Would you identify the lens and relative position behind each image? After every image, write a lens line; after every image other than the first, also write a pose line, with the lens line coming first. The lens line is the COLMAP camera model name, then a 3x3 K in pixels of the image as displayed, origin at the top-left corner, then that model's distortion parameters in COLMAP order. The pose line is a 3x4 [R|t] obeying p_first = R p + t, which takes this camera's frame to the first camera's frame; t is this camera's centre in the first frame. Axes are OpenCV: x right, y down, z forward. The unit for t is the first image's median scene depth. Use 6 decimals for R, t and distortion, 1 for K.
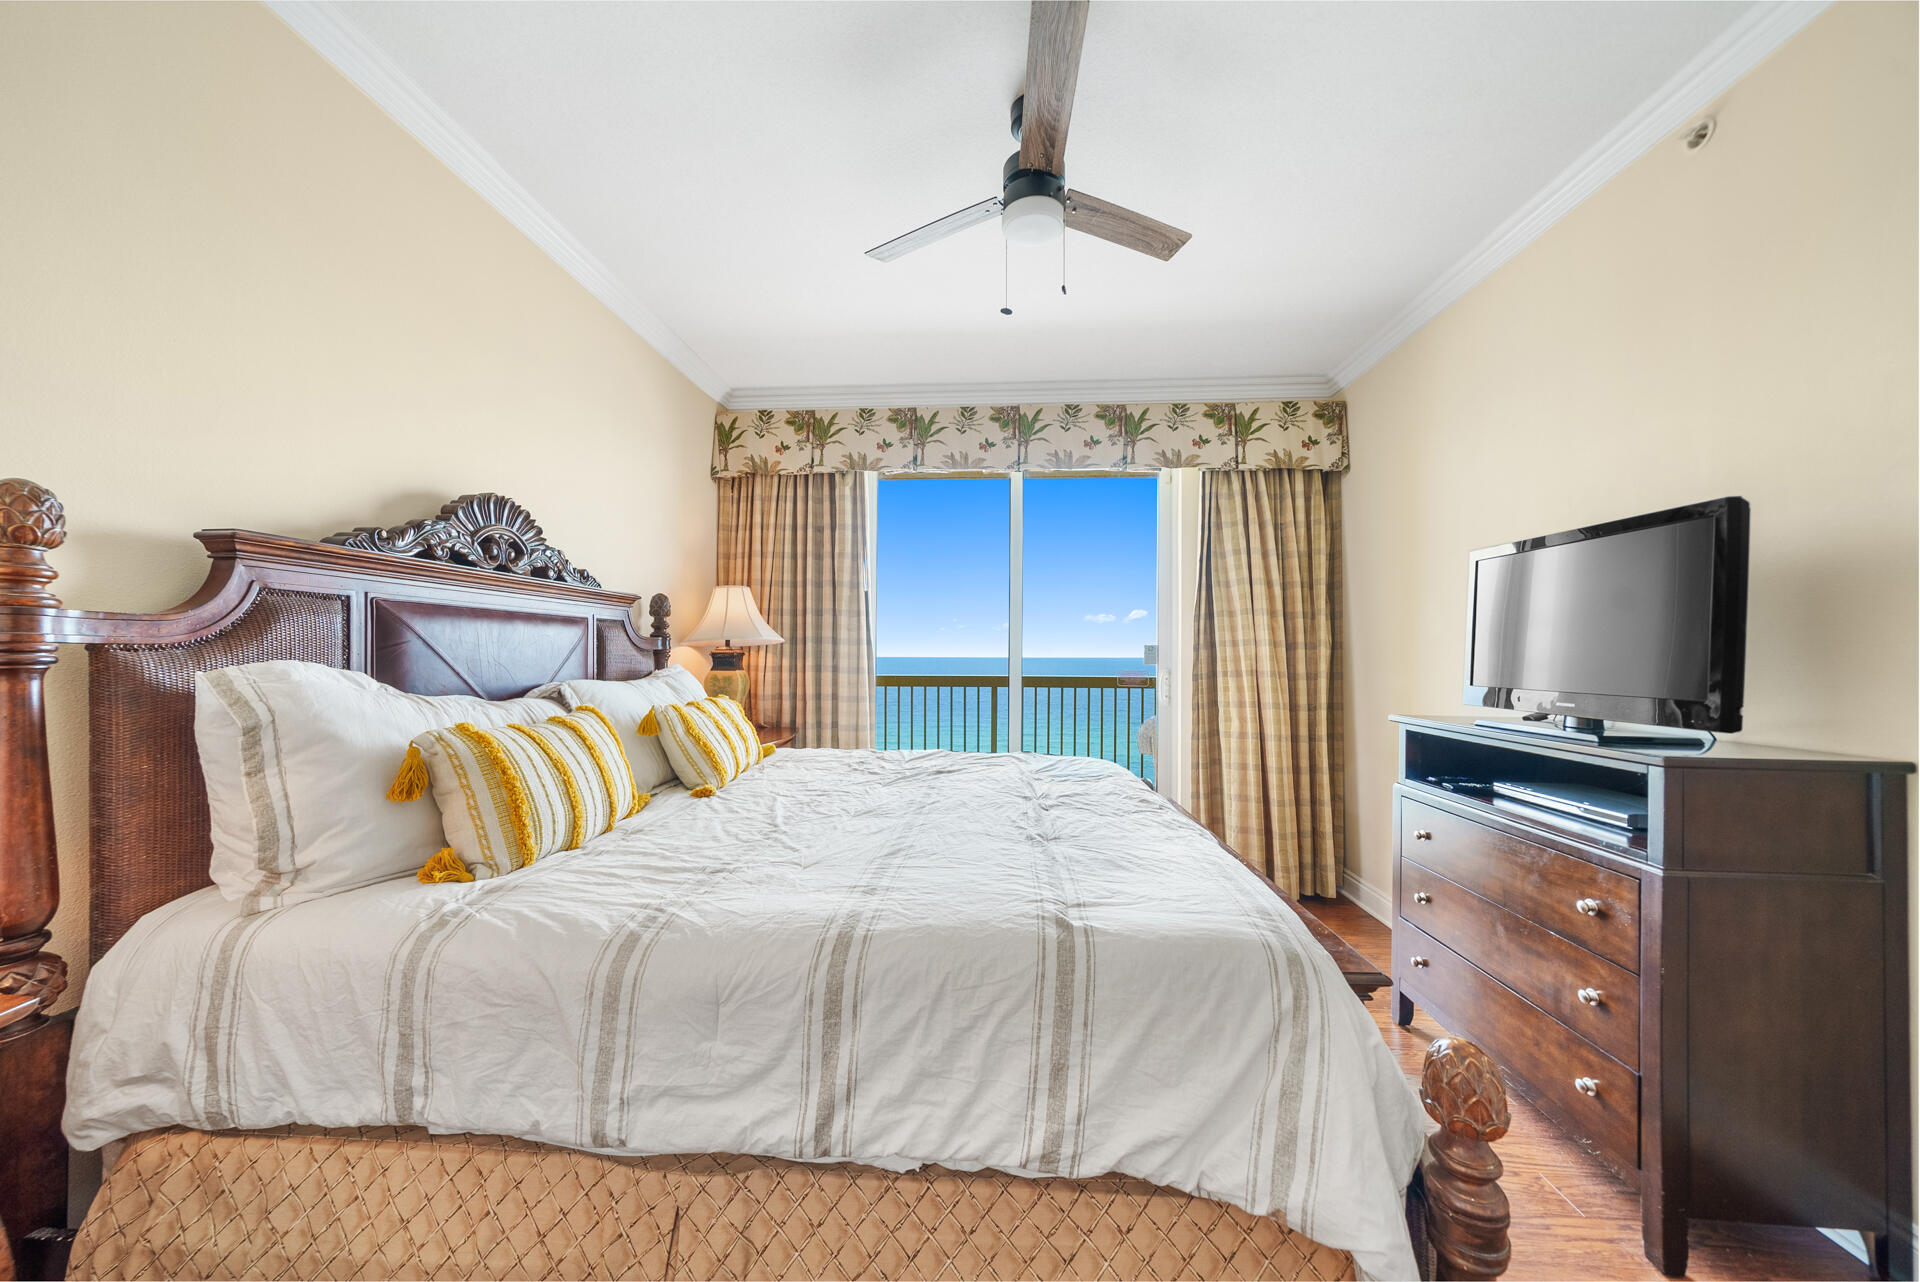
lens RADIAL K [[663.3, 0, 956.8], [0, 663.3, 630.6], [0, 0, 1]] dist [-0.001999, -0.000184]
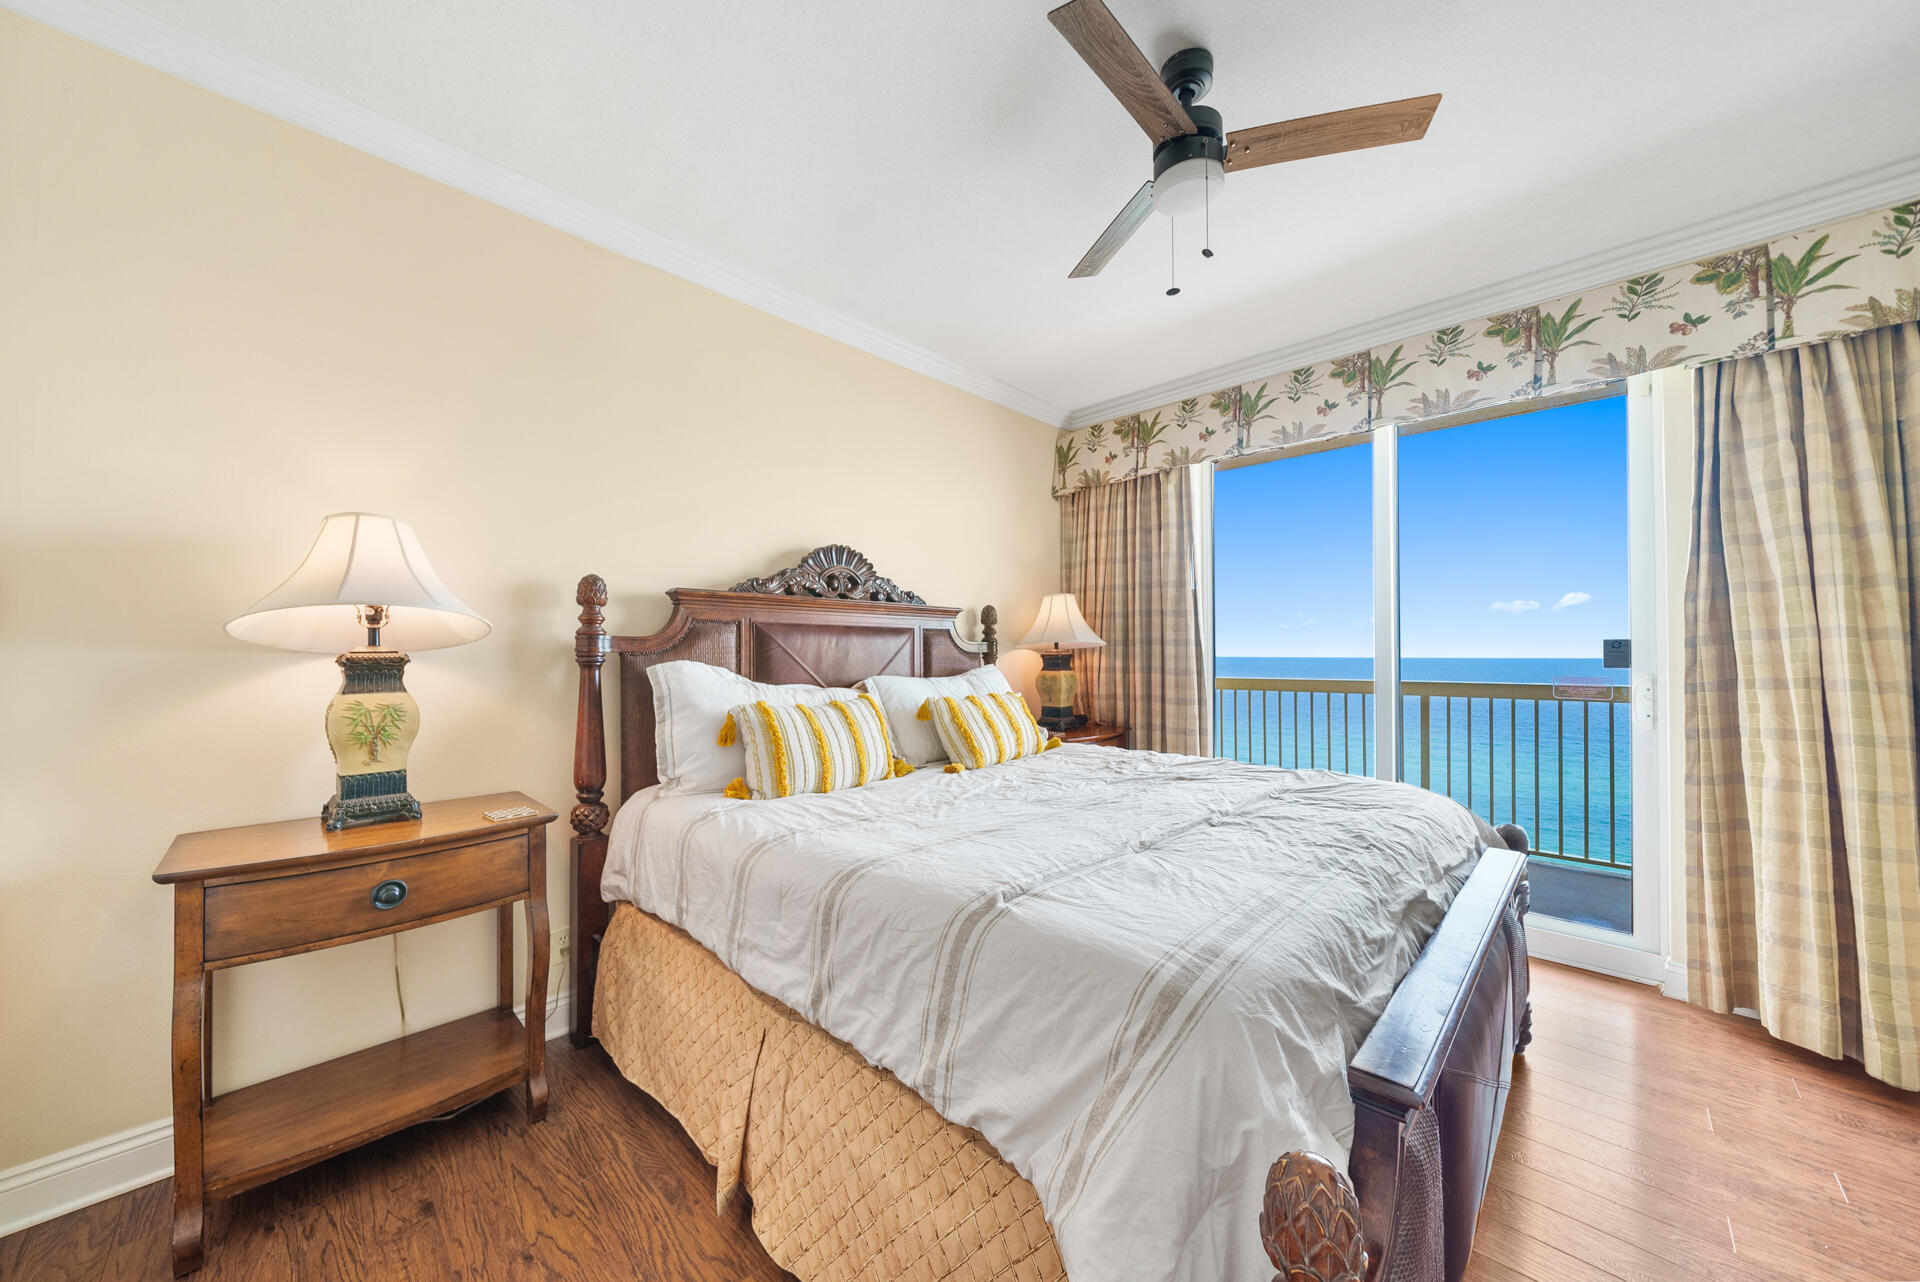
lens RADIAL K [[675.2, 0, 954.4], [0, 675.2, 626.9], [0, 0, 1]] dist [-0.002036, -0.000324]
pose [[0.757166, -0.032740, -0.652402, 0.391734], [0.027978, 0.999452, -0.017685, 0.003723], [0.652623, -0.004863, 0.757667, 0.056851]]
